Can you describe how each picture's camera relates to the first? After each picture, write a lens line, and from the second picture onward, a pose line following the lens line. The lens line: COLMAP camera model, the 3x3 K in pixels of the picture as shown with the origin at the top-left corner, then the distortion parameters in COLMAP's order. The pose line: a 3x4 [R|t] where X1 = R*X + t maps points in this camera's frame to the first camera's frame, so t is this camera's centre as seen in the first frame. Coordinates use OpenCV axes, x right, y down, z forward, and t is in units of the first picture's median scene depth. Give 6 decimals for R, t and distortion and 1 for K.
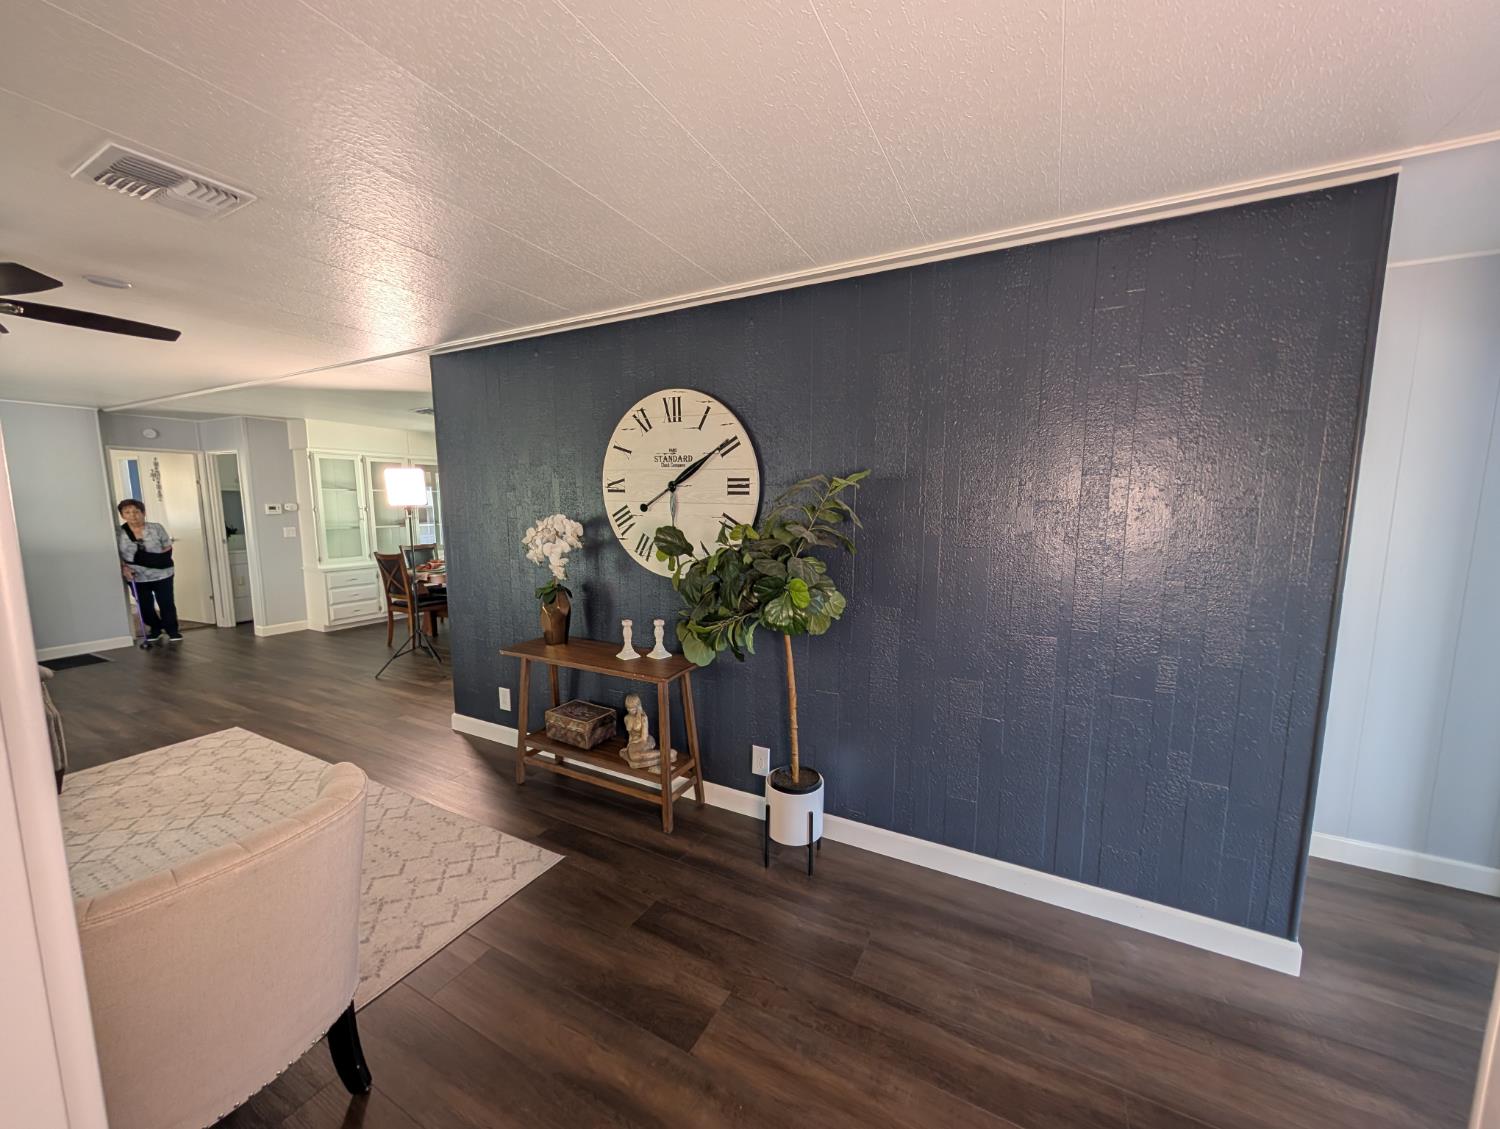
lens RADIAL K [[570.9, 0, 754.5], [0, 570.9, 571.4], [0, 0, 1]] dist [0.002727, 0.000031]
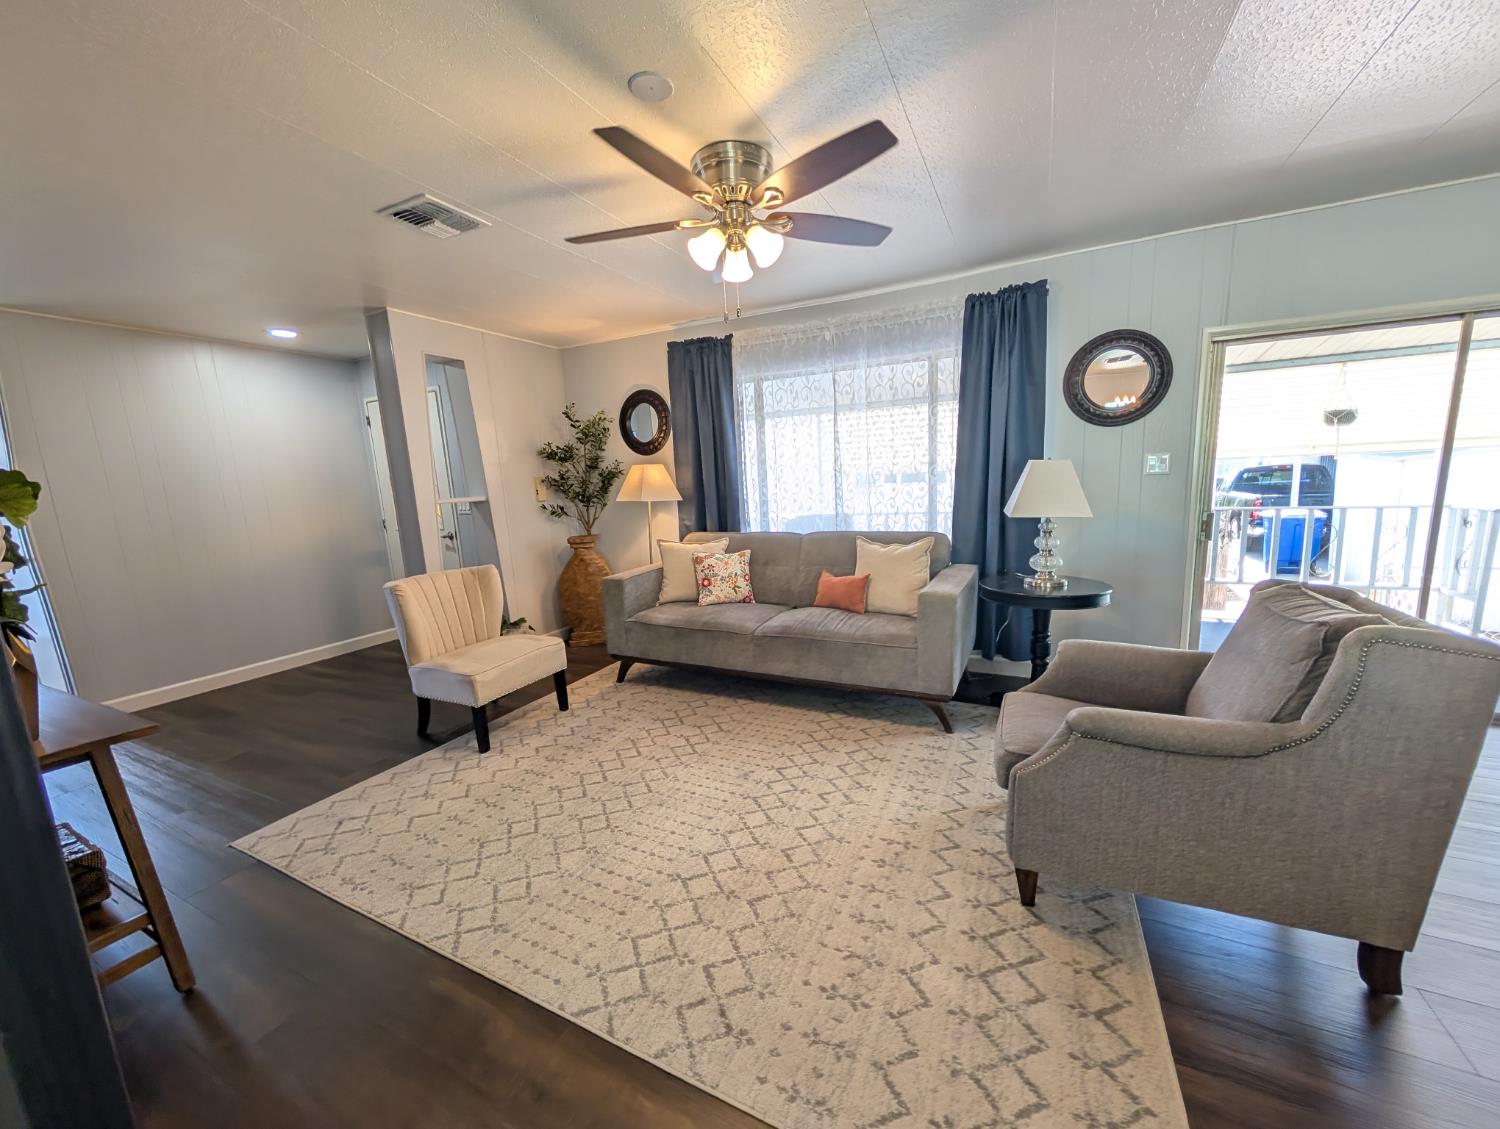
lens RADIAL K [[570.9, 0, 754.5], [0, 570.9, 571.4], [0, 0, 1]] dist [0.002727, 0.000031]
pose [[-0.998345, 0.054137, -0.019397, -0.491387], [0.046285, 0.956611, 0.287669, -0.055803], [0.034129, 0.286295, -0.957533, 0.746363]]
